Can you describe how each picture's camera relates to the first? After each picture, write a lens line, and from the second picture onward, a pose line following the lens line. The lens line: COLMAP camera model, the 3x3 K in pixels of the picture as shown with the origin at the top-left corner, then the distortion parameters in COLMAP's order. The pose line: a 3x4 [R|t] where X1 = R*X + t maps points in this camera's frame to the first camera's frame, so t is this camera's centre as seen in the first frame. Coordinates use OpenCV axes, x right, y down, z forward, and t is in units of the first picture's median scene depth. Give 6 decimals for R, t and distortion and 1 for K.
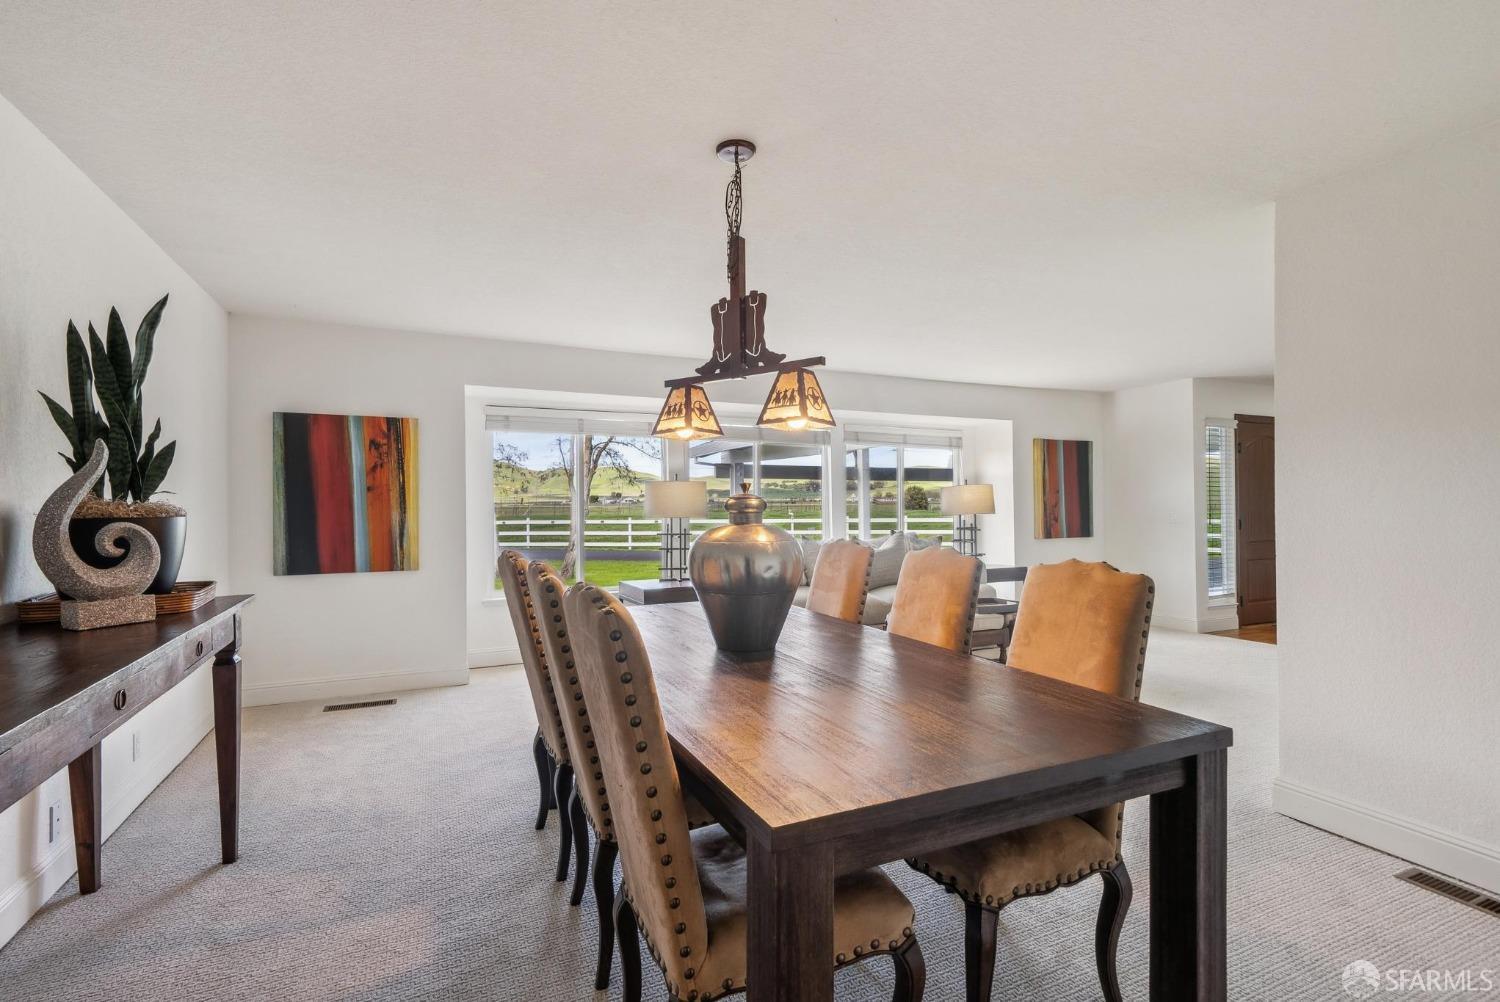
lens RADIAL K [[687.0, 0, 729.9], [0, 687.0, 510.8], [0, 0, 1]] dist [0.014365, -0.000082]
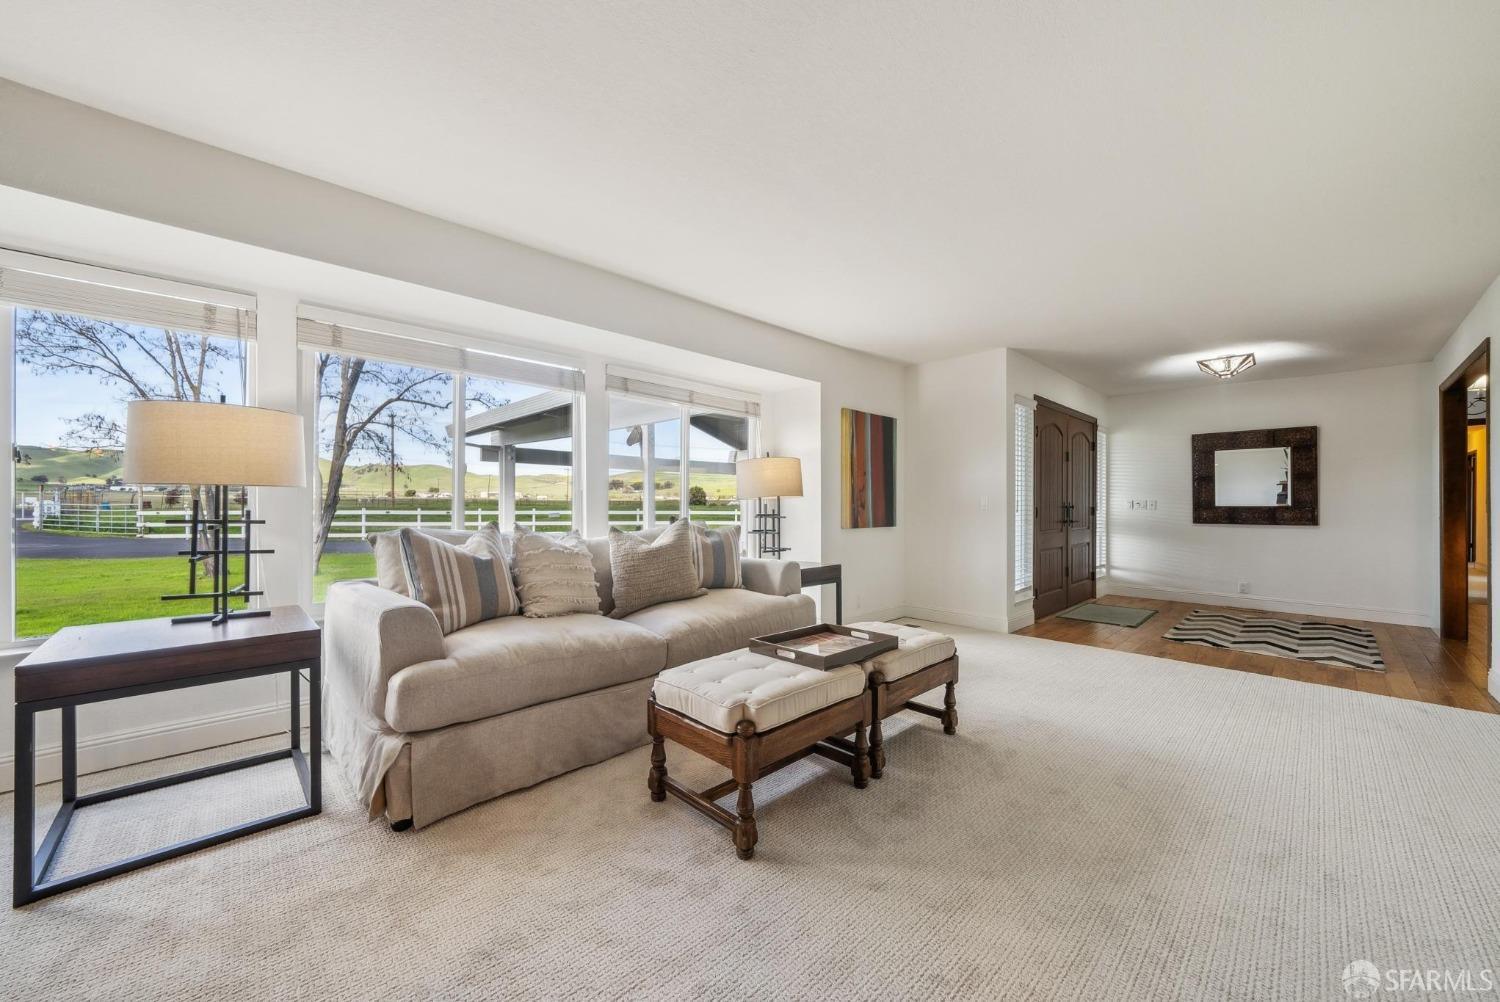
lens RADIAL K [[554.0, 0, 748.2], [0, 554.0, 506.6], [0, 0, 1]] dist [-0.003513, -0.000047]
pose [[0.936718, 0.012172, 0.349874, 0.104891], [-0.011936, 0.999925, -0.002830, 0.017262], [-0.349882, -0.001525, 0.936793, 0.419331]]
